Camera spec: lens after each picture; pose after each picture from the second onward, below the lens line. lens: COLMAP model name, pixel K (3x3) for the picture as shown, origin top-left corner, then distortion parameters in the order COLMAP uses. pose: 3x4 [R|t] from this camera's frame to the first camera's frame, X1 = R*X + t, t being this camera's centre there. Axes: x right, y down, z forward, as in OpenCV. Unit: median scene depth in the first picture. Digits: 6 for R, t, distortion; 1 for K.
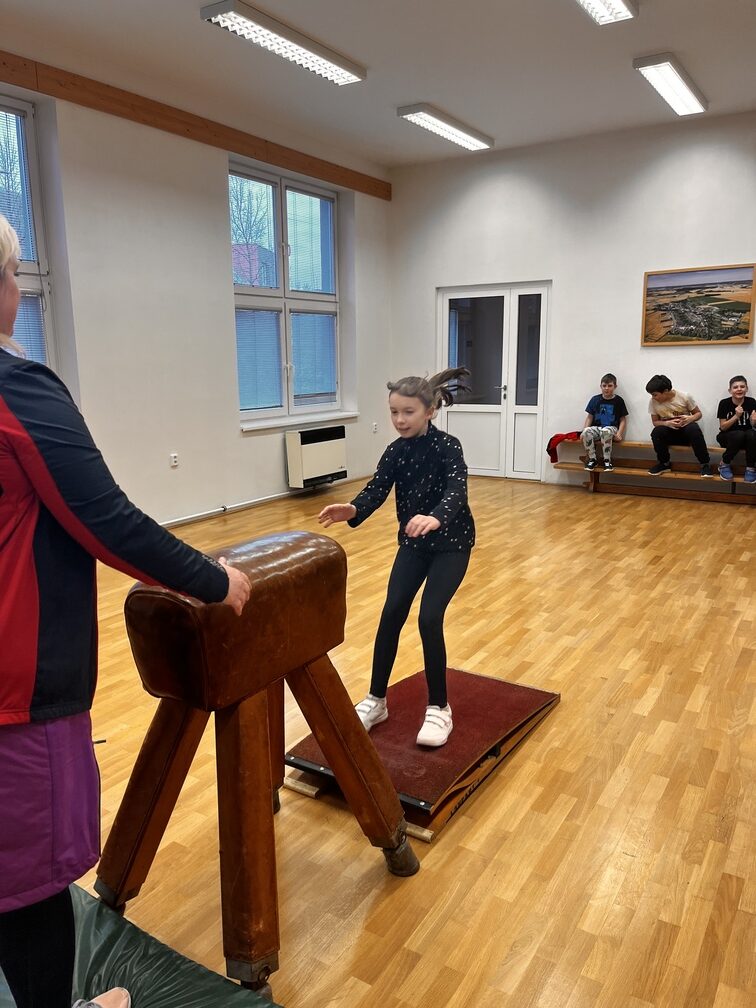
lens RADIAL K [[755.9, 0, 366.8], [0, 755.9, 512.3], [0, 0, 1]] dist [0.046965, -0.069440]
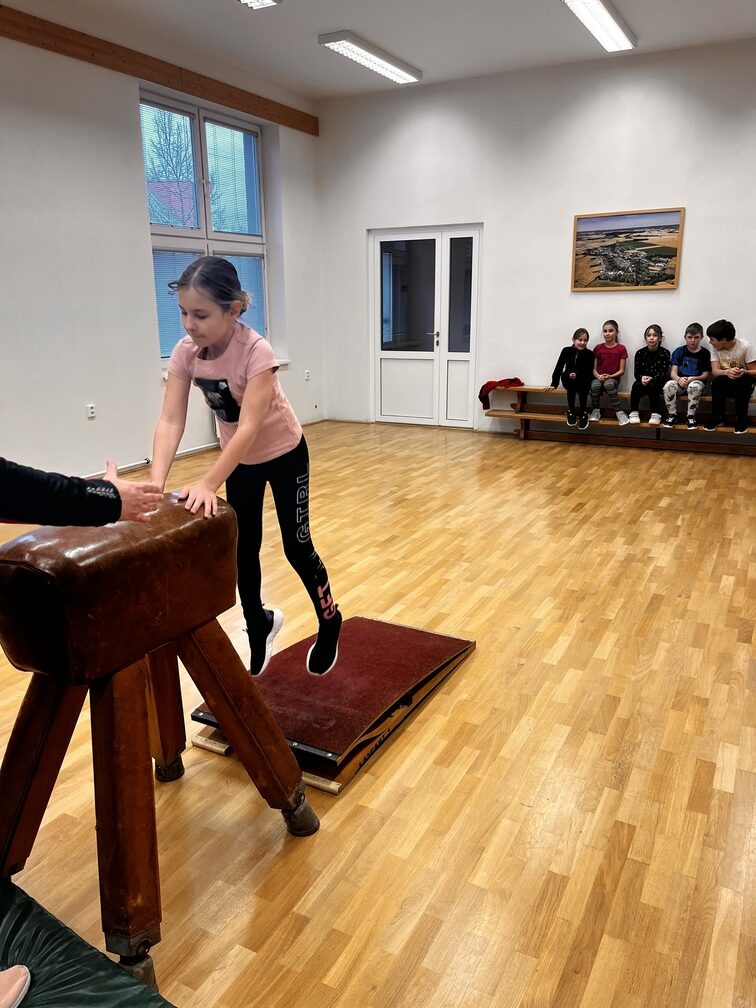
lens RADIAL K [[755.9, 0, 366.7], [0, 755.9, 509.4], [0, 0, 1]] dist [0.046965, -0.069440]
pose [[0.997466, -0.017004, 0.069083, 0.029329], [0.012397, 0.997704, 0.066582, -0.005233], [-0.070057, -0.065557, 0.995387, 0.014633]]
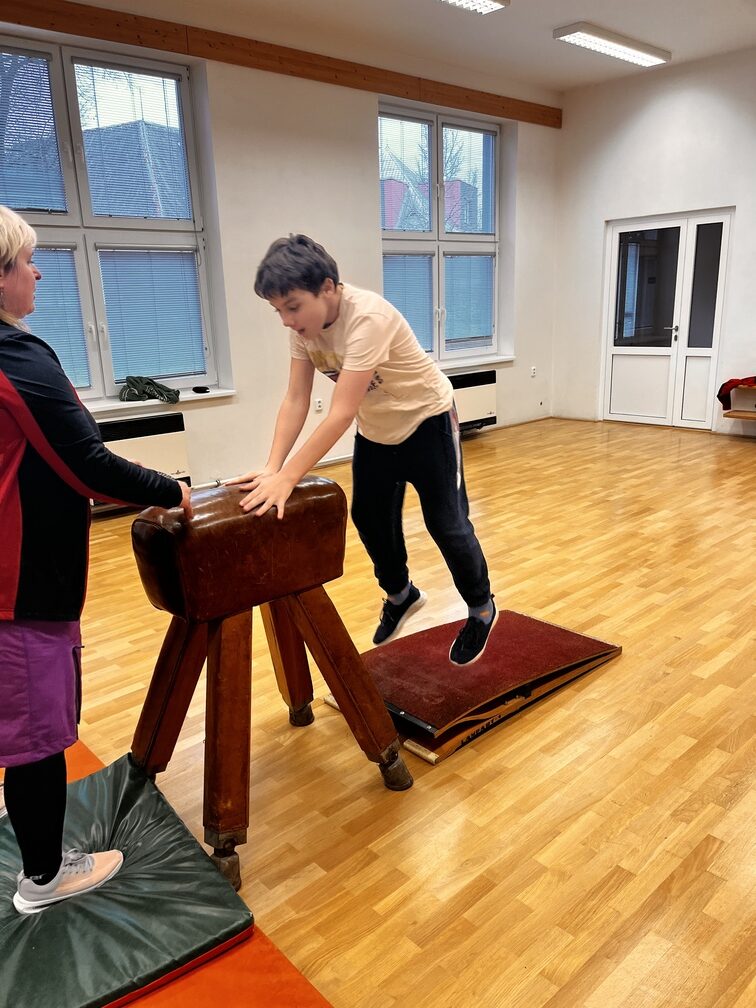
lens RADIAL K [[755.9, 0, 368.6], [0, 755.9, 519.5], [0, 0, 1]] dist [0.046965, -0.069440]
pose [[0.965348, 0.049771, -0.256174, 0.110161], [-0.028252, 0.995807, 0.087007, -0.003332], [0.259430, -0.076755, 0.962707, -0.015488]]
